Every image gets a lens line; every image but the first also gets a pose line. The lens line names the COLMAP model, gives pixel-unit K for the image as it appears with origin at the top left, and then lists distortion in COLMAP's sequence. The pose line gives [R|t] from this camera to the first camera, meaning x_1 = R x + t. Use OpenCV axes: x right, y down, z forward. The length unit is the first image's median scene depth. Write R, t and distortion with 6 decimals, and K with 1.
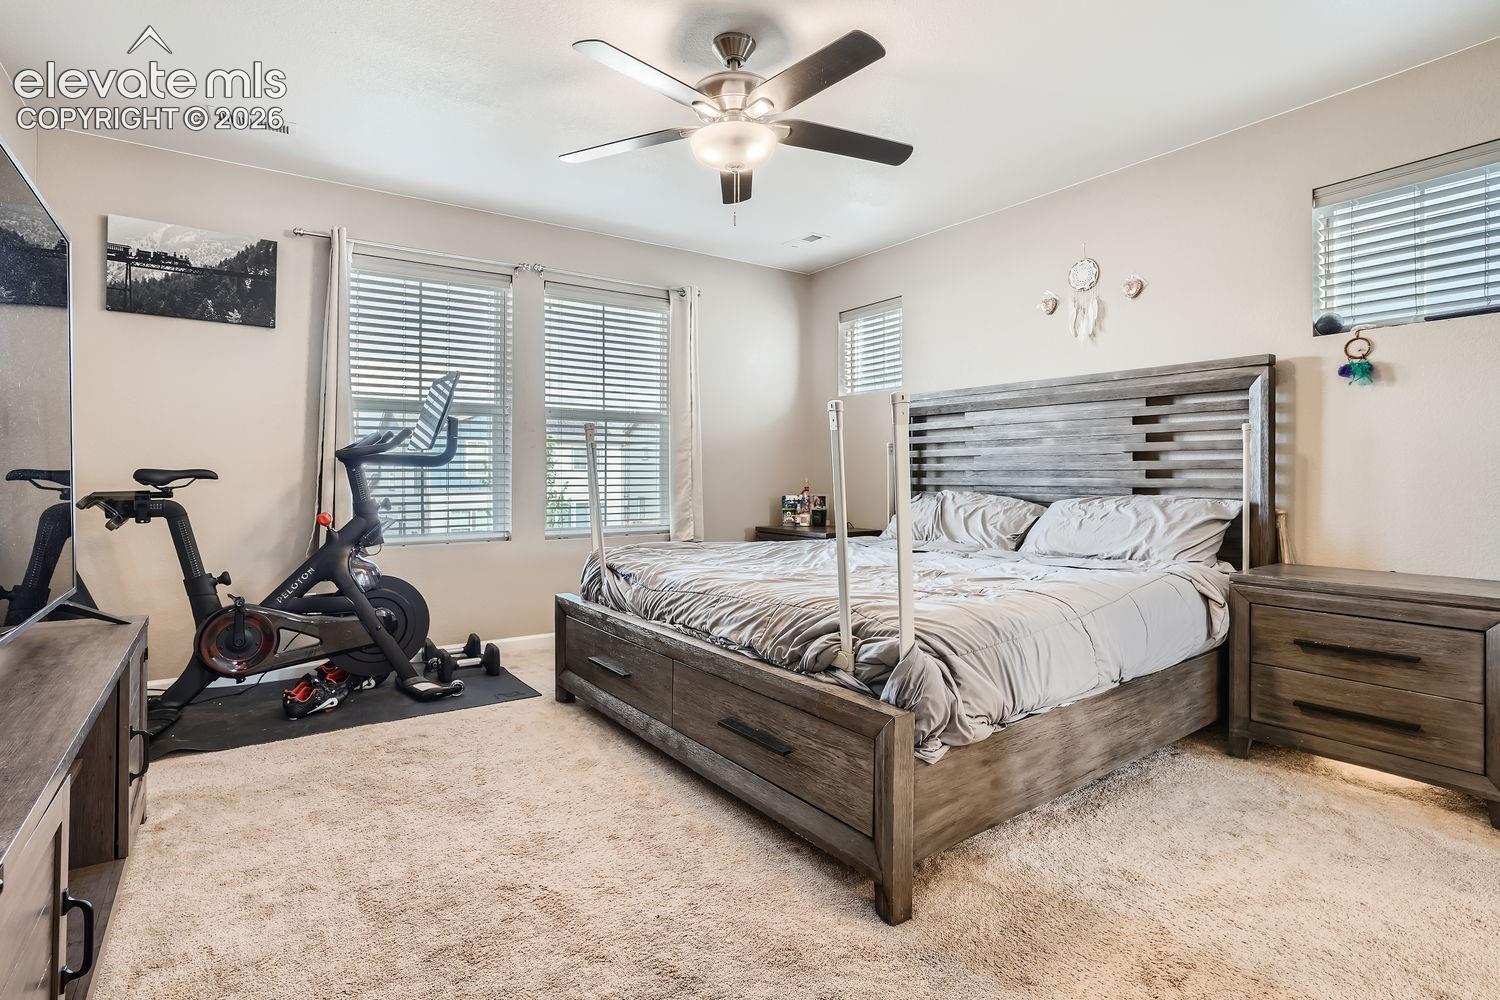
lens RADIAL K [[731.9, 0, 748.6], [0, 731.9, 488.2], [0, 0, 1]] dist [-0.036098, 0.011995]
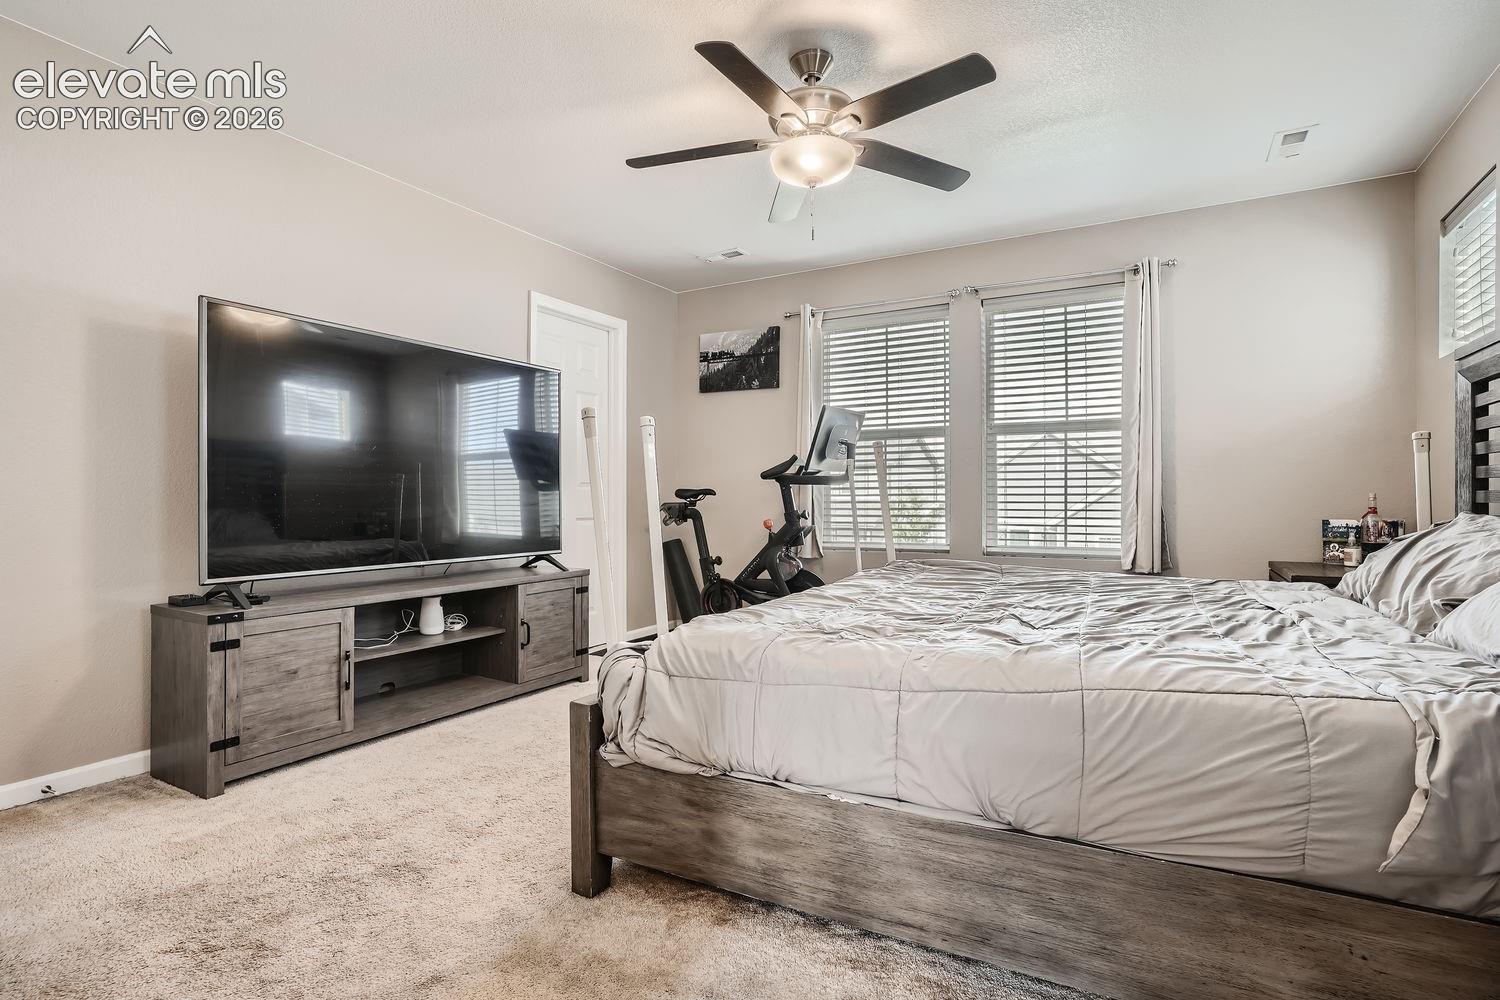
lens RADIAL K [[731.9, 0, 764.2], [0, 731.9, 499.7], [0, 0, 1]] dist [-0.036098, 0.011995]
pose [[0.445864, 0.002961, -0.895096, 0.649813], [-0.012103, 0.999923, -0.002721, -0.000008], [0.895019, 0.012047, 0.445865, 0.369432]]
